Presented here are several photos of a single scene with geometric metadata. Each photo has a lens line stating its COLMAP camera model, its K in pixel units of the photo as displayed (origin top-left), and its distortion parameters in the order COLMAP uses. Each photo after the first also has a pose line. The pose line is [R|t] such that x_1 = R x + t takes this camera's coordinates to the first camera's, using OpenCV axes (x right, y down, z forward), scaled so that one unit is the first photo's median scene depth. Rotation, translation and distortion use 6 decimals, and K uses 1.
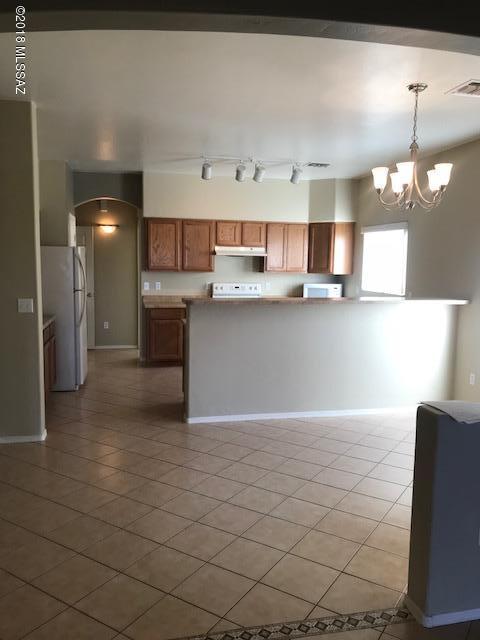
lens RADIAL K [[529.5, 0, 240.0], [0, 529.5, 320.0], [0, 0, 1]] dist [0.052962, -0.002865]
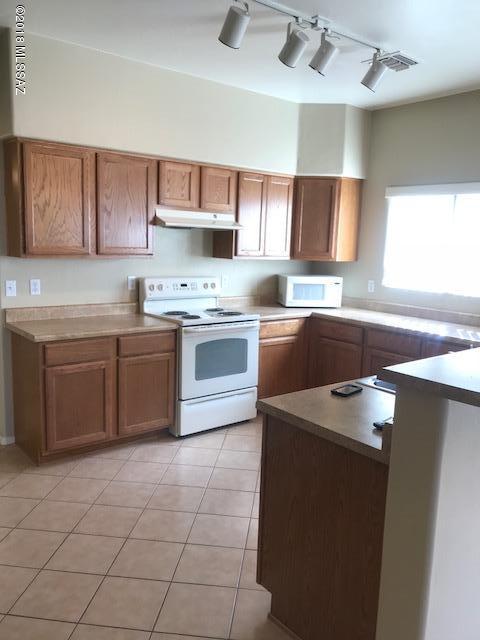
lens RADIAL K [[519.0, 0, 240.0], [0, 519.0, 320.0], [0, 0, 1]] dist [-0.003163, -0.001709]
pose [[0.894476, -0.055734, 0.443629, -0.205072], [0.032018, 0.997638, 0.060780, -0.058575], [-0.445969, -0.040162, 0.894147, 0.505535]]
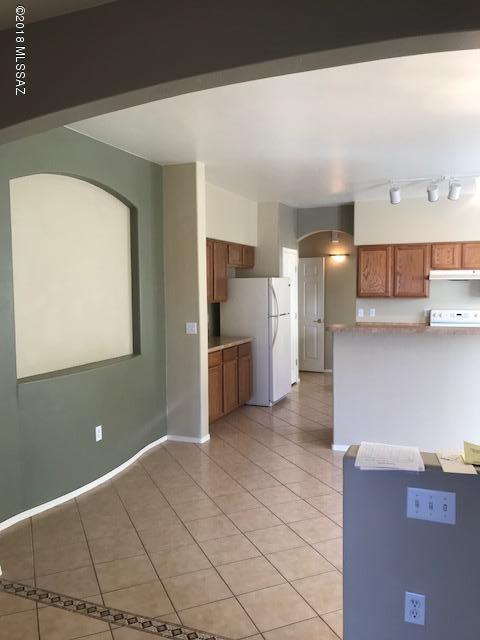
lens RADIAL K [[529.5, 0, 240.0], [0, 529.5, 320.0], [0, 0, 1]] dist [0.052962, -0.002865]
pose [[0.824954, 0.013865, -0.565030, 0.209850], [-0.041907, 0.998448, -0.036685, -0.003426], [0.563645, 0.053942, 0.824254, 0.038759]]
